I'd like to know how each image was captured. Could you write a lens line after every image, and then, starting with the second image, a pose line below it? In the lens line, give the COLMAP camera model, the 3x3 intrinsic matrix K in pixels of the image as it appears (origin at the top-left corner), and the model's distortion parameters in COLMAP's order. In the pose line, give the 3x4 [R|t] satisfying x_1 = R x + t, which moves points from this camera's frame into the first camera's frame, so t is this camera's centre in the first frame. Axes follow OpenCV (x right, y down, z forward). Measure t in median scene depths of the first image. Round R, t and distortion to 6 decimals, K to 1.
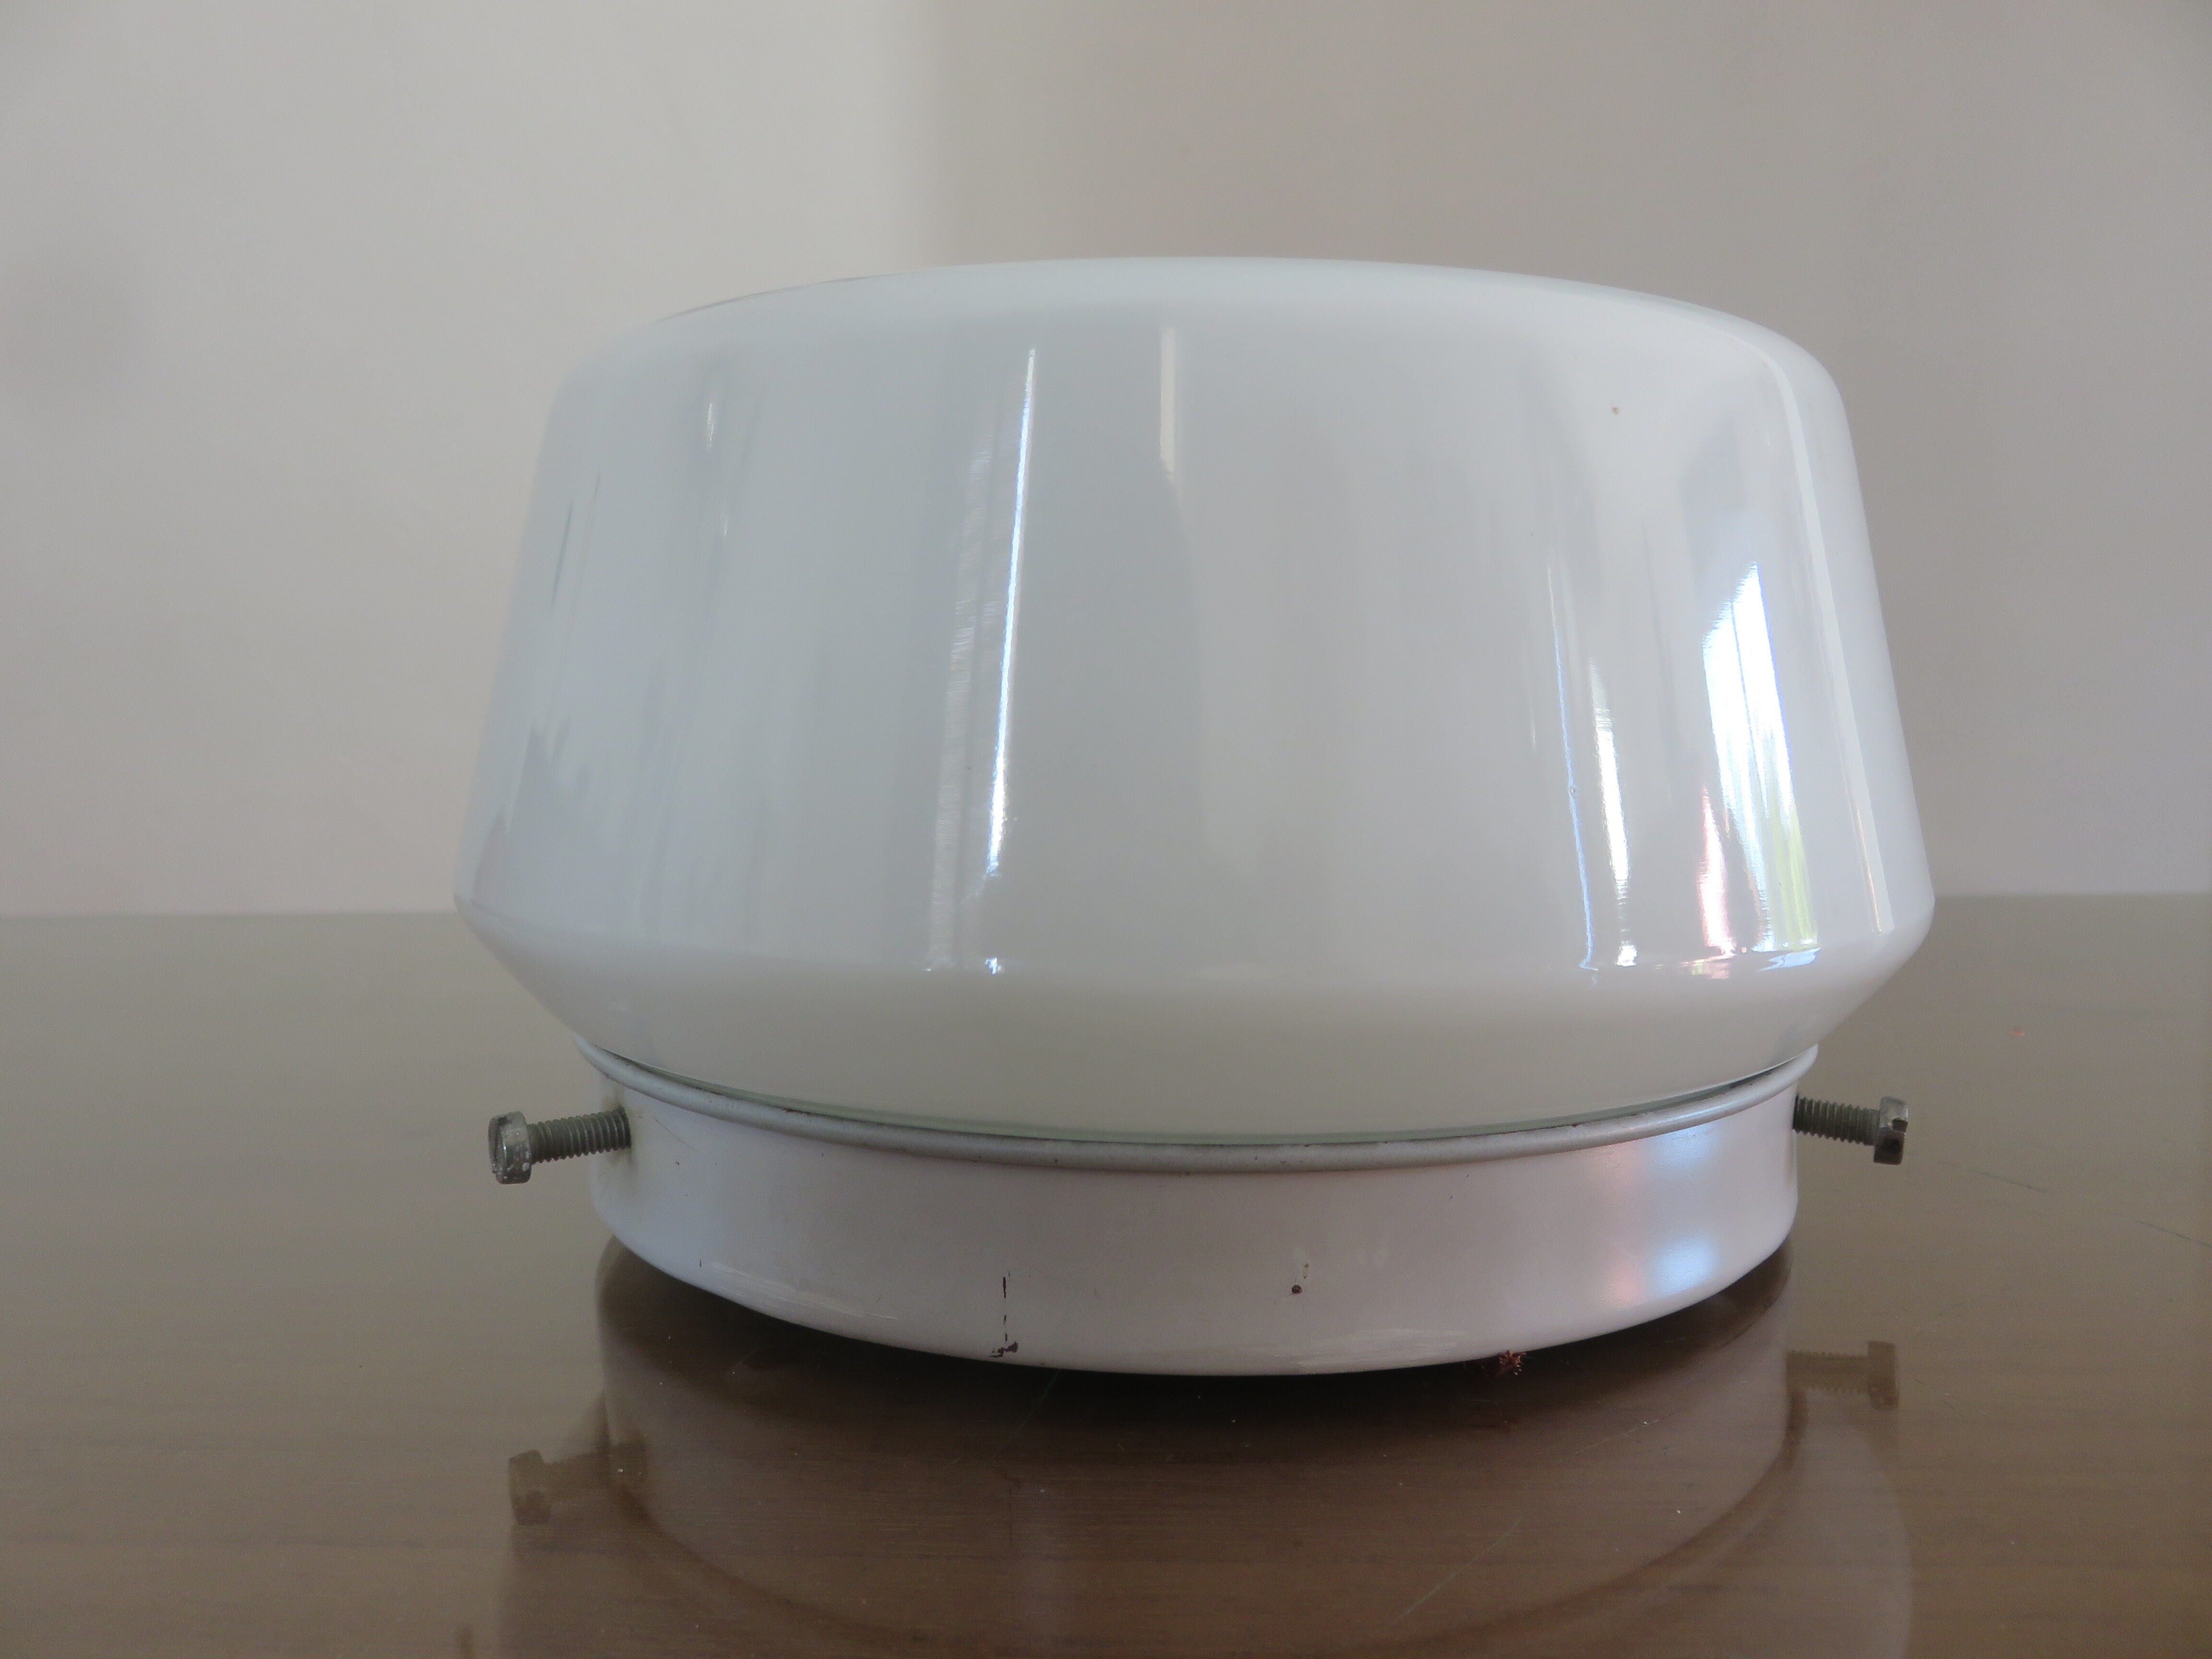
lens RADIAL K [[1637.1, 0, 1101.6], [0, 1637.1, 791.5], [0, 0, 1]] dist [-0.010196, -0.007330]
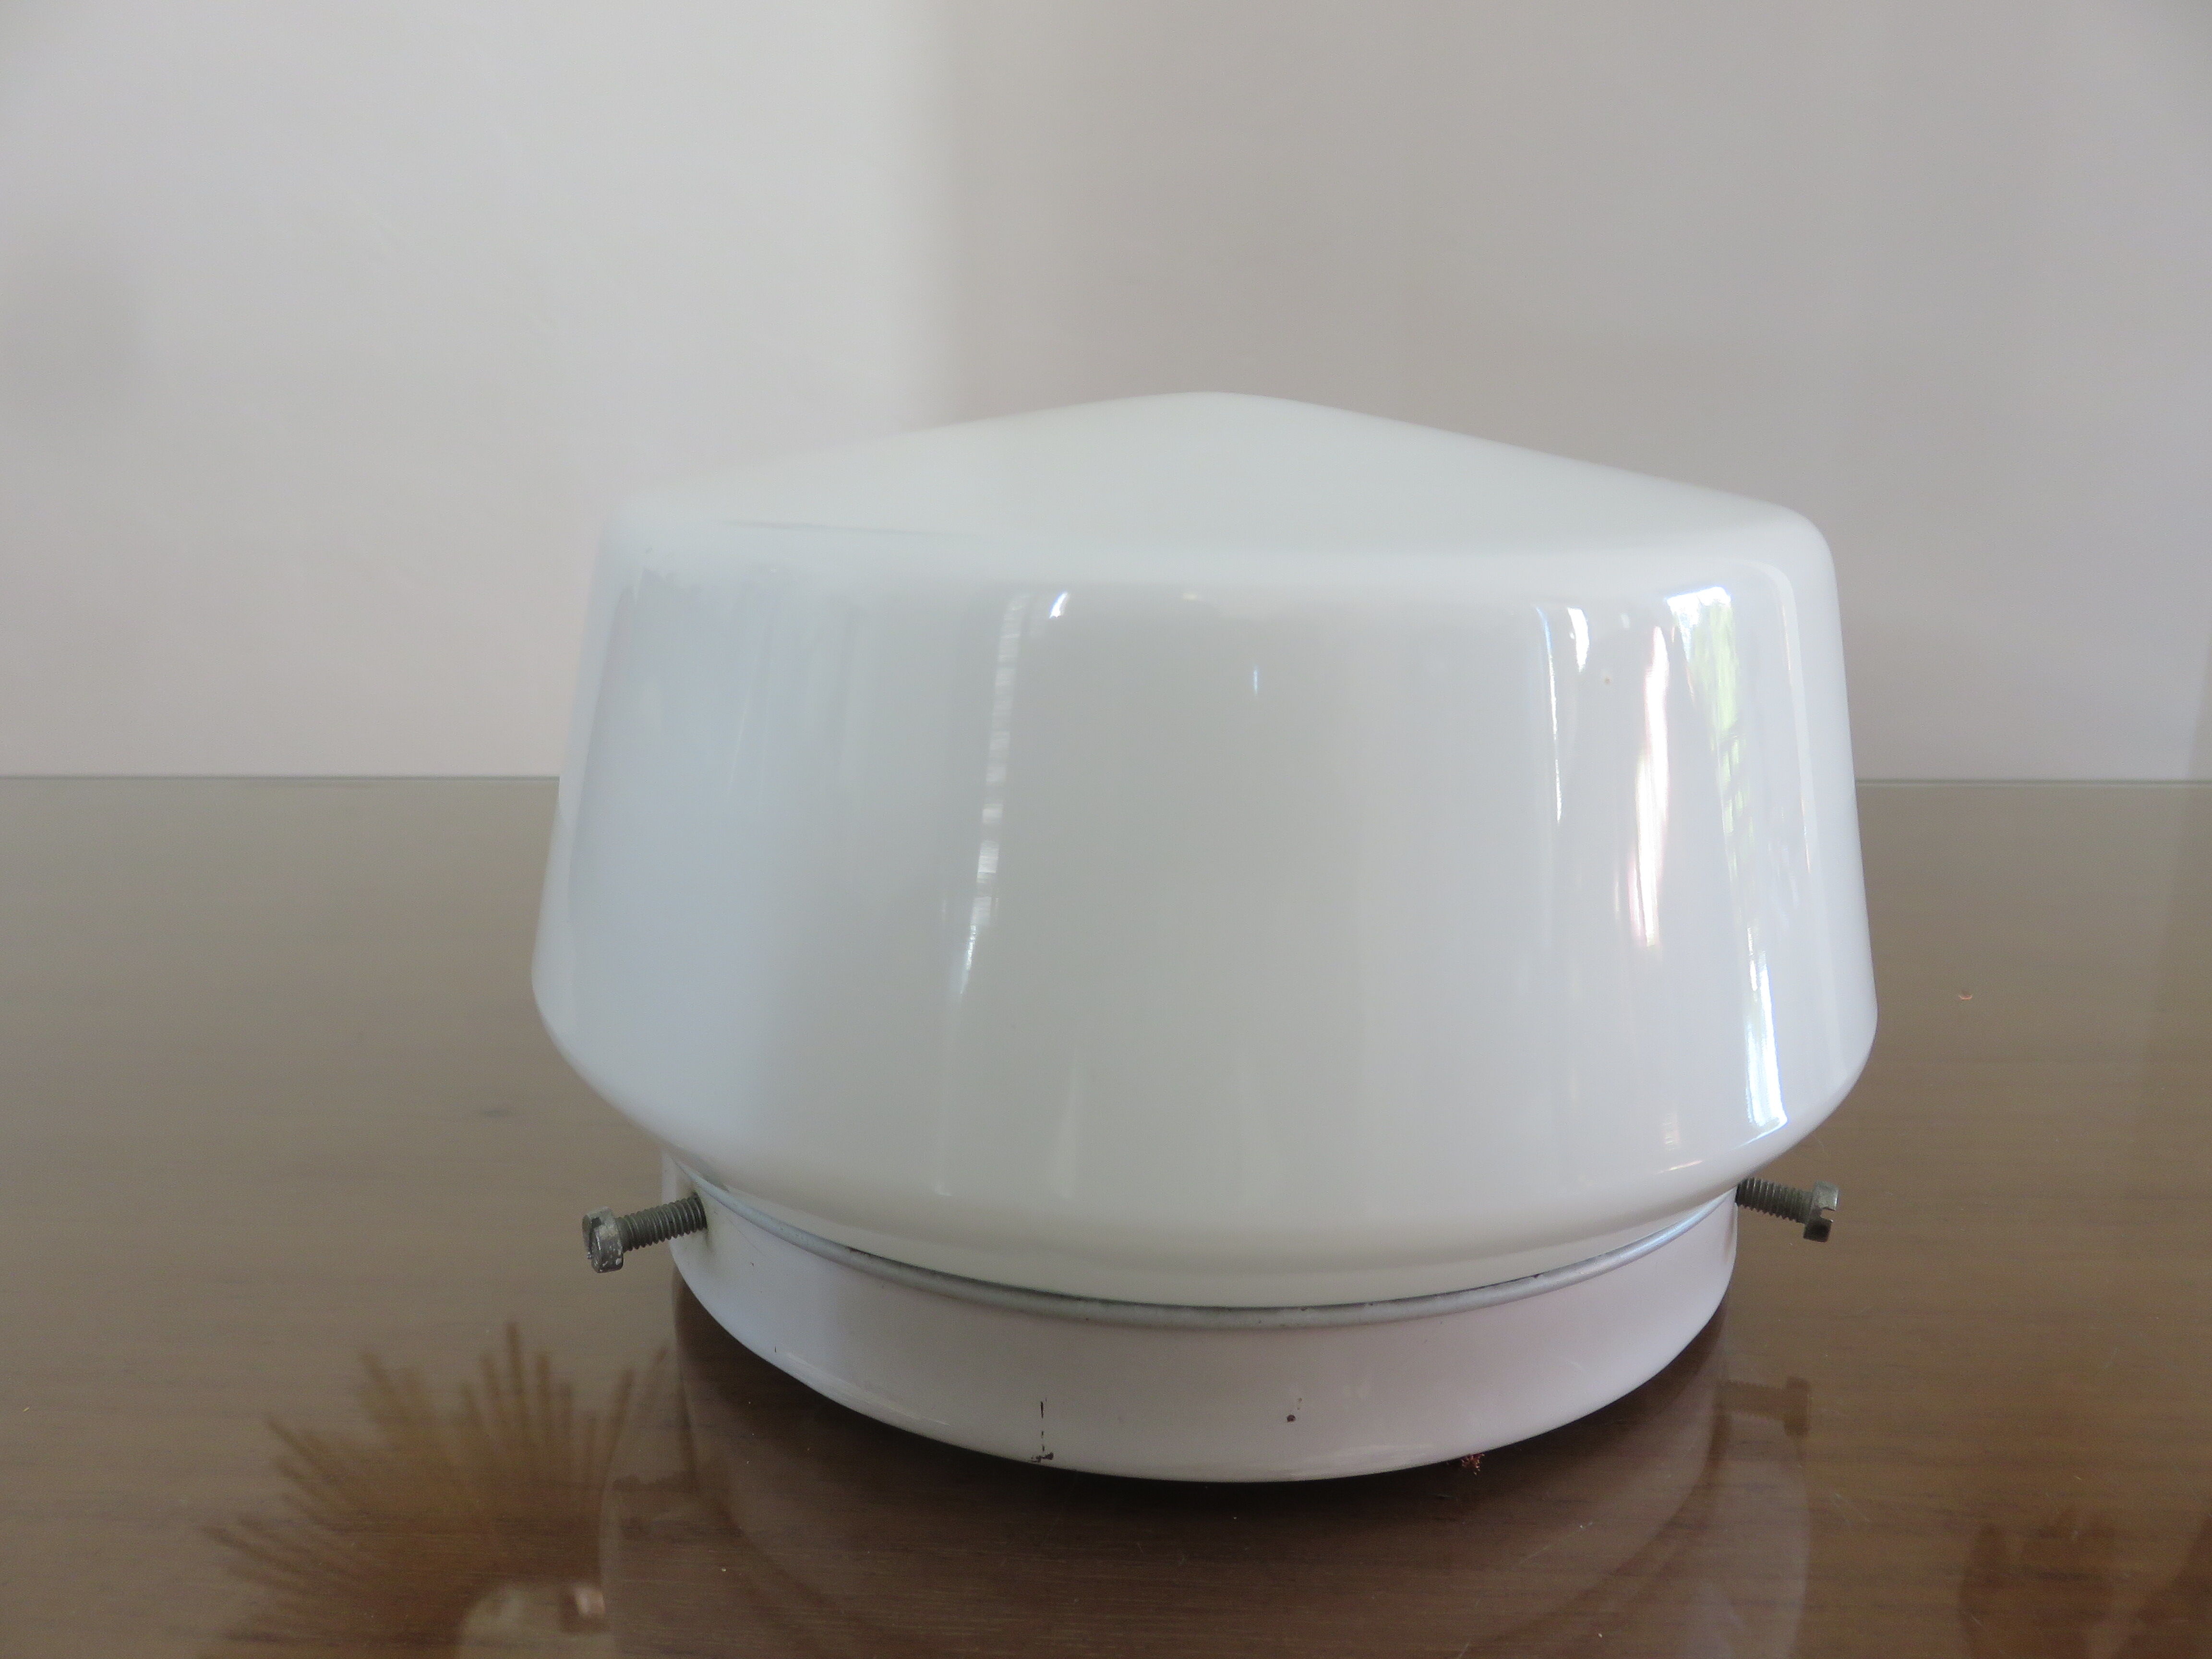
lens RADIAL K [[1637.1, 0, 1101.6], [0, 1637.1, 791.5], [0, 0, 1]] dist [-0.010196, -0.007330]
pose [[0.999978, 0.006641, 0.000050, -0.018785], [-0.006556, 0.985790, 0.167851, -0.315895], [0.001066, -0.167848, 0.985812, -0.077102]]
